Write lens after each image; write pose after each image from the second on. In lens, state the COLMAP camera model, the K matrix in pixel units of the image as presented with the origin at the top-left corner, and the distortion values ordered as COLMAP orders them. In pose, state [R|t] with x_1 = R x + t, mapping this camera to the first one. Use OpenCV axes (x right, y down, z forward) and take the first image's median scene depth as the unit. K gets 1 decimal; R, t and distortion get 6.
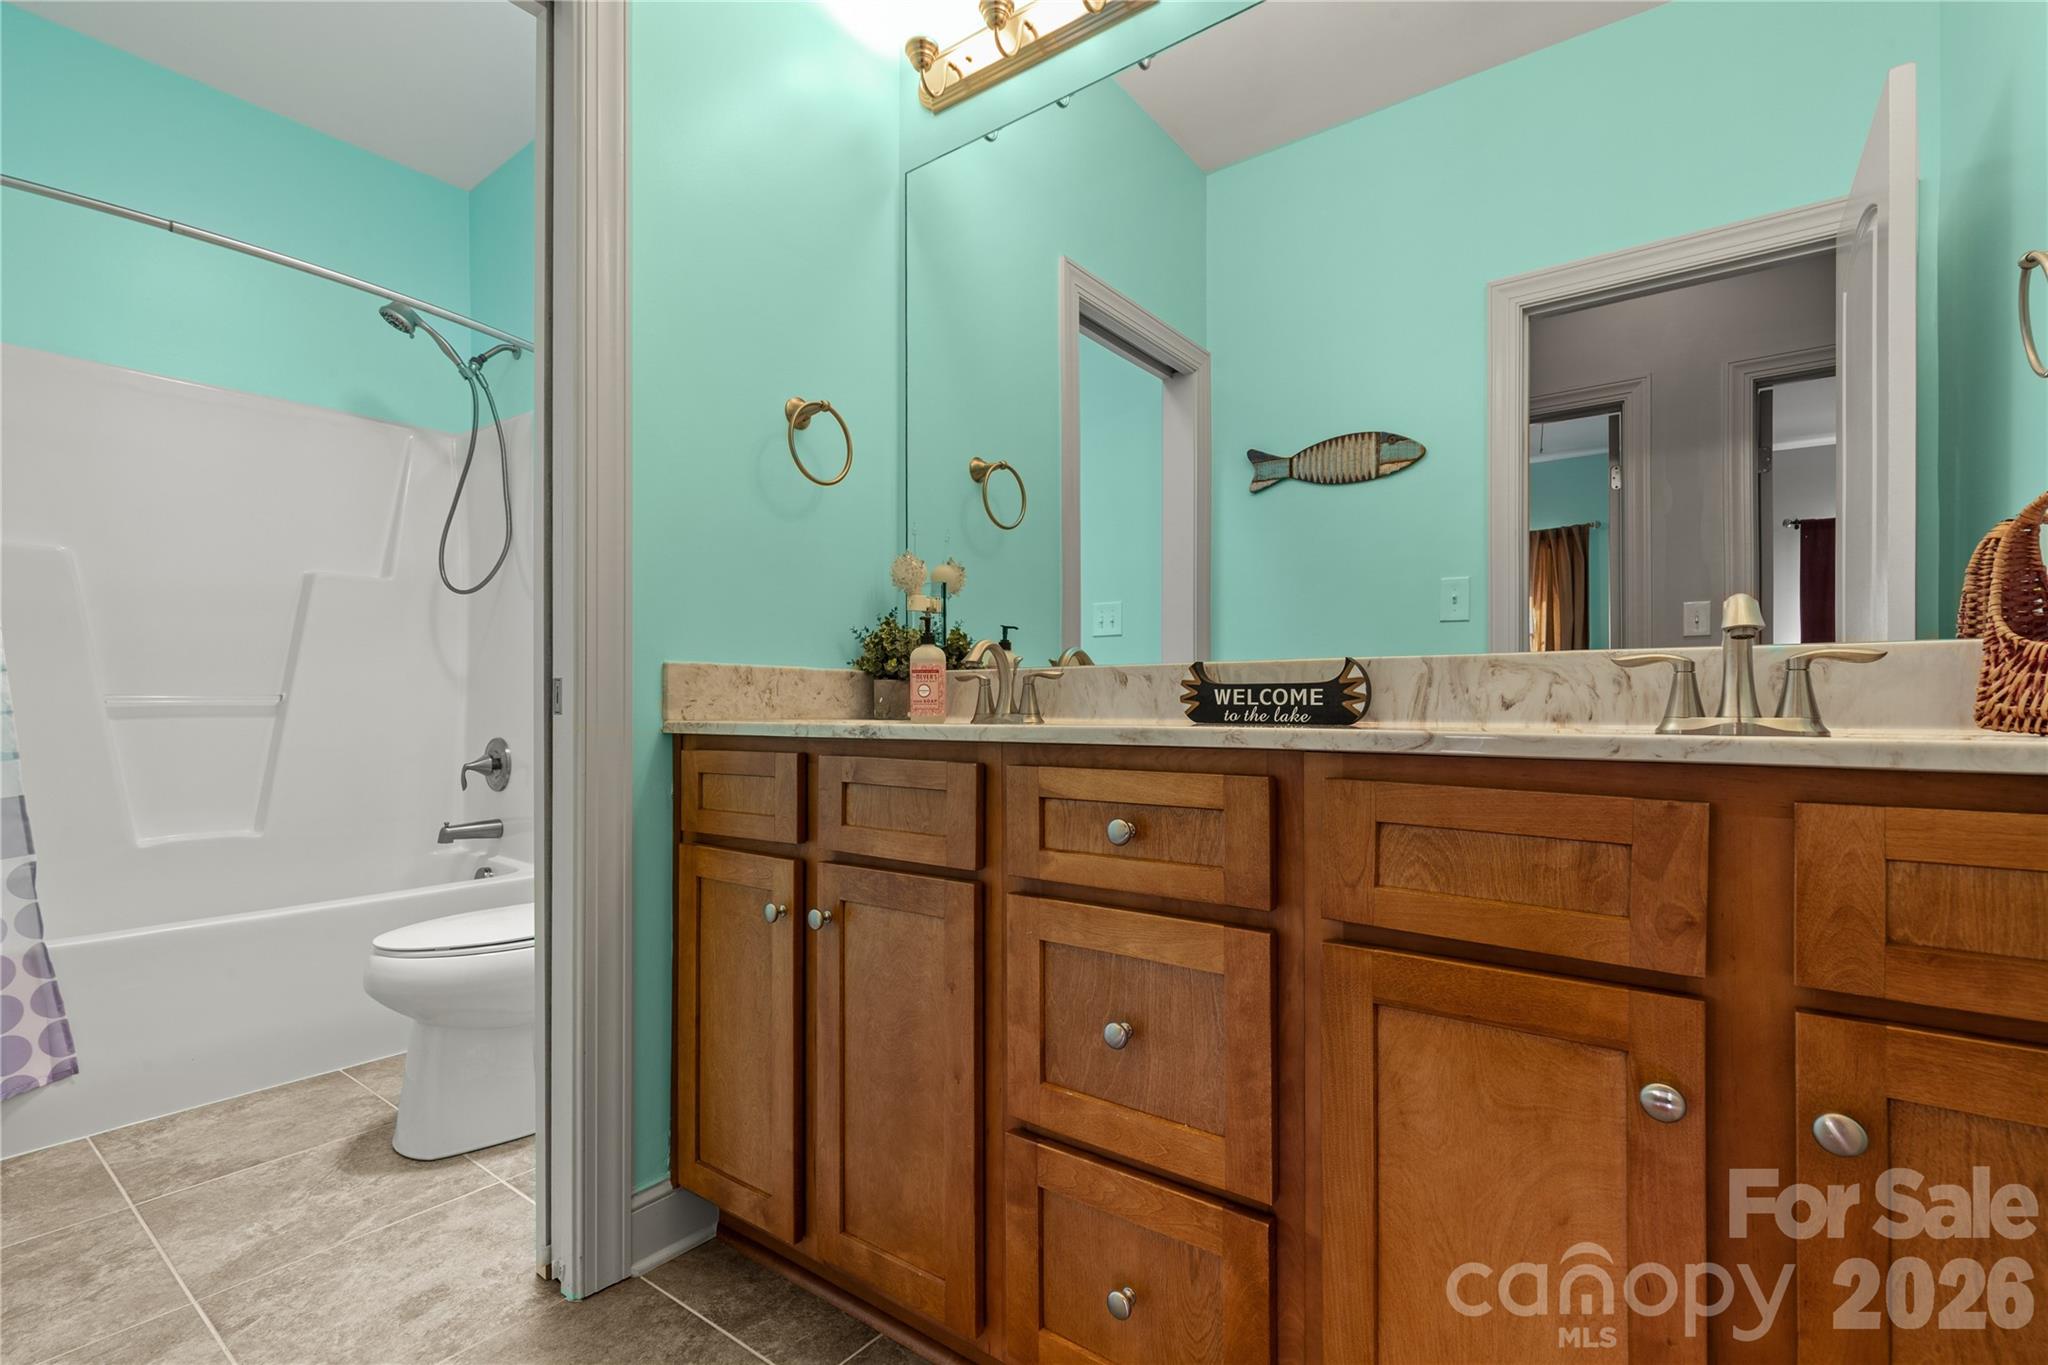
lens RADIAL K [[934.9, 0, 1019.7], [0, 934.9, 677.6], [0, 0, 1]] dist [0.008658, 0.000150]
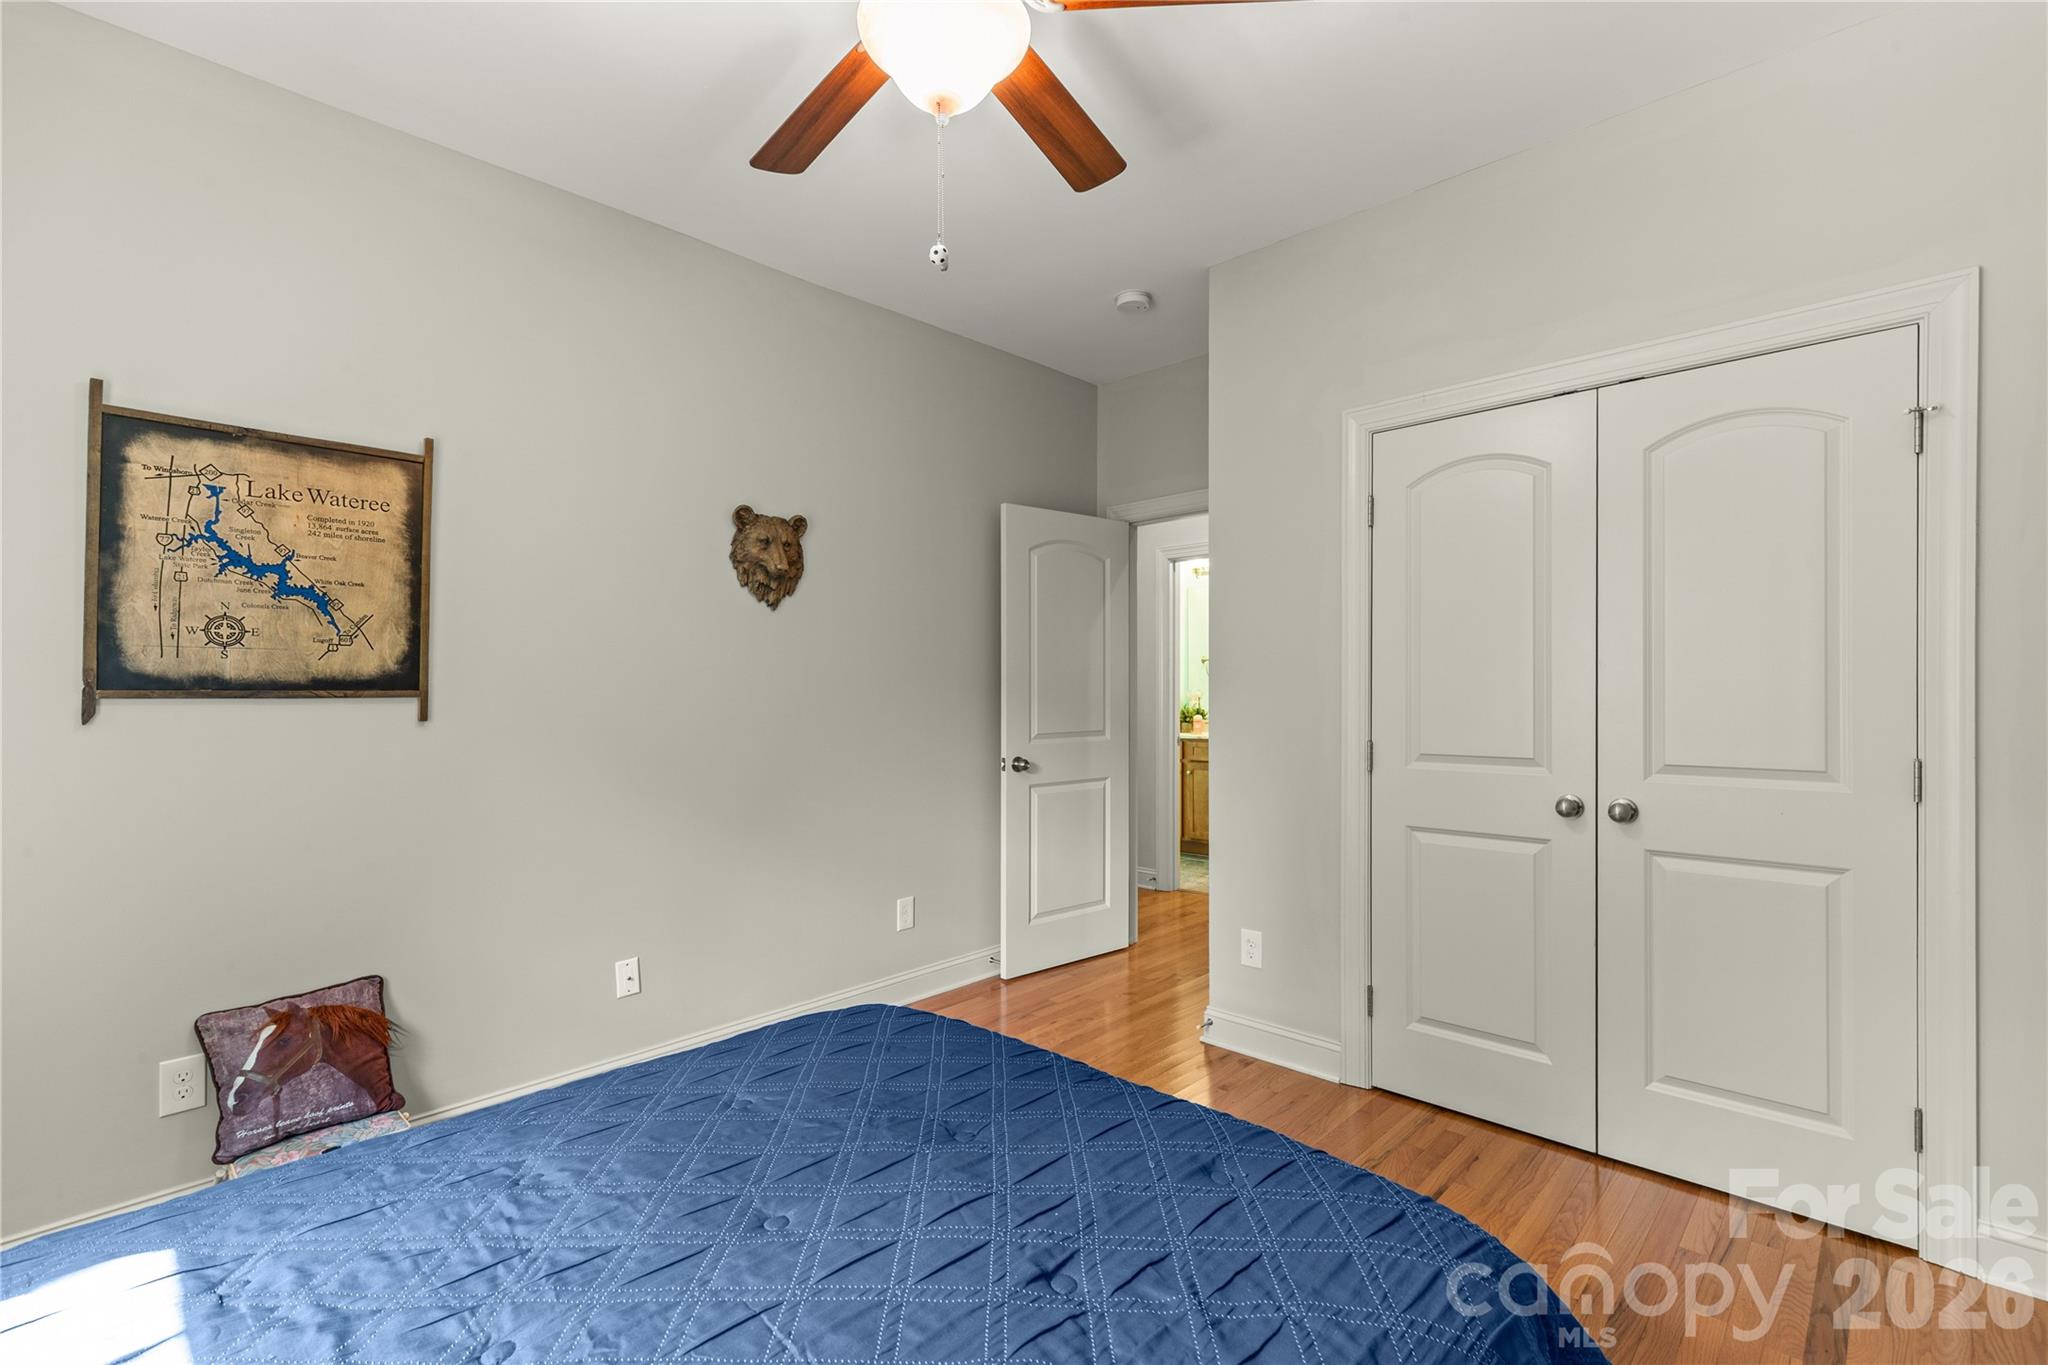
lens RADIAL K [[934.9, 0, 1019.7], [0, 934.9, 677.6], [0, 0, 1]] dist [0.008658, 0.000150]
pose [[0.999979, 0.005423, -0.003564, -0.893071], [-0.005401, 0.999967, 0.006068, -0.226880], [0.003597, -0.006049, 0.999975, -3.245610]]
